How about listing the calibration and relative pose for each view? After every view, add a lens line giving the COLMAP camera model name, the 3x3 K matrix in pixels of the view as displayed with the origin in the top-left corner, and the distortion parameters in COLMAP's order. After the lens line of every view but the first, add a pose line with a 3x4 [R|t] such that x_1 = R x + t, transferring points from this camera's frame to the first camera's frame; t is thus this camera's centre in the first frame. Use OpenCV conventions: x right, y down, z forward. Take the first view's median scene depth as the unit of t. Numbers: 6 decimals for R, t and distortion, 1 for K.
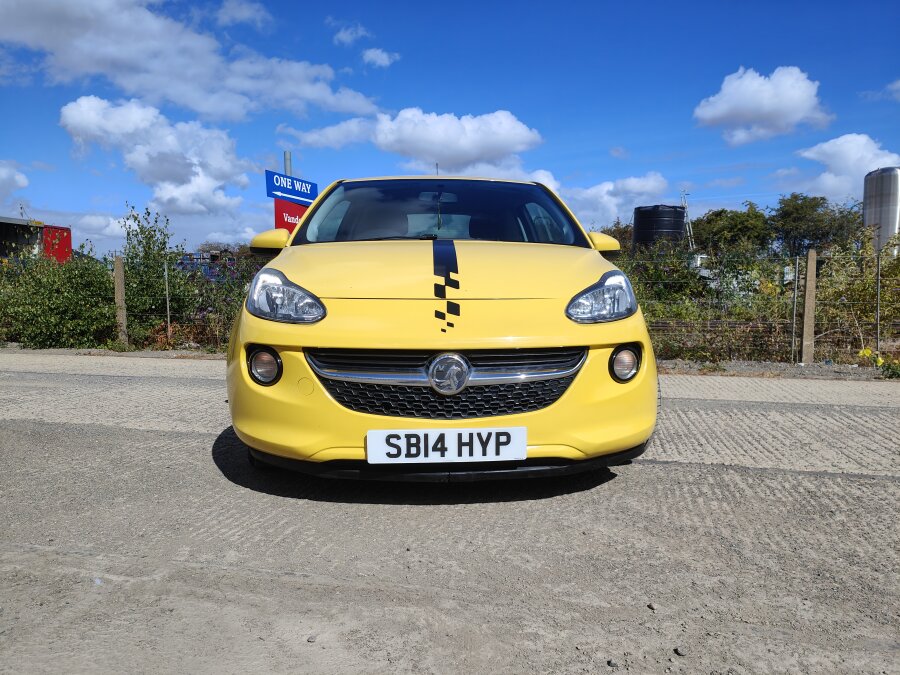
lens RADIAL K [[664.6, 0, 462.1], [0, 664.6, 368.0], [0, 0, 1]] dist [0.090062, -0.101991]
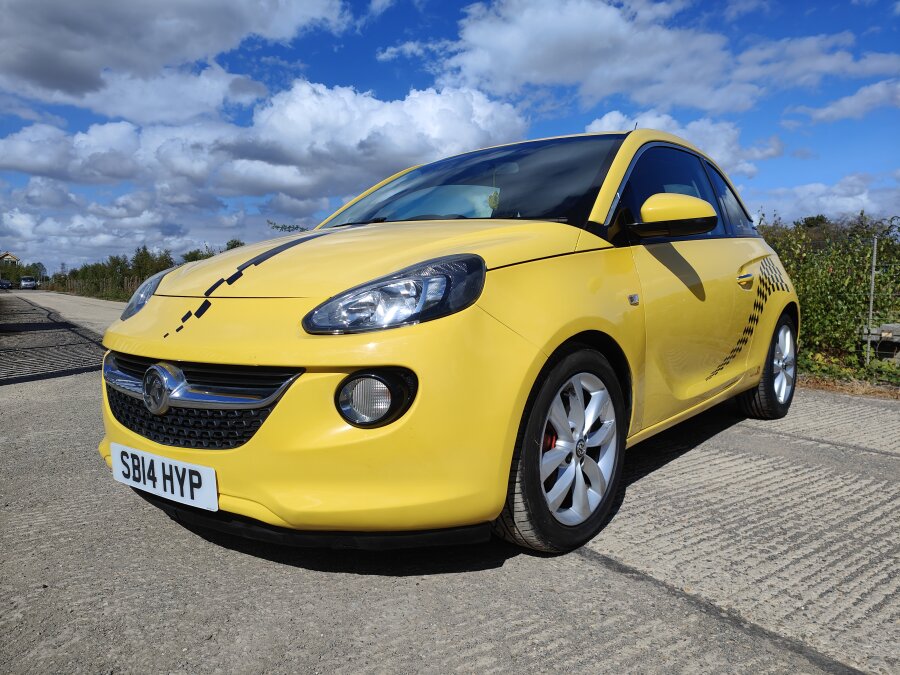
lens RADIAL K [[664.6, 0, 461.8], [0, 664.6, 345.7], [0, 0, 1]] dist [0.090062, -0.101991]
pose [[0.750052, 0.048369, -0.659607, 0.233643], [-0.065691, 0.997839, -0.001528, -0.019169], [0.658108, 0.044477, 0.751609, 0.180720]]
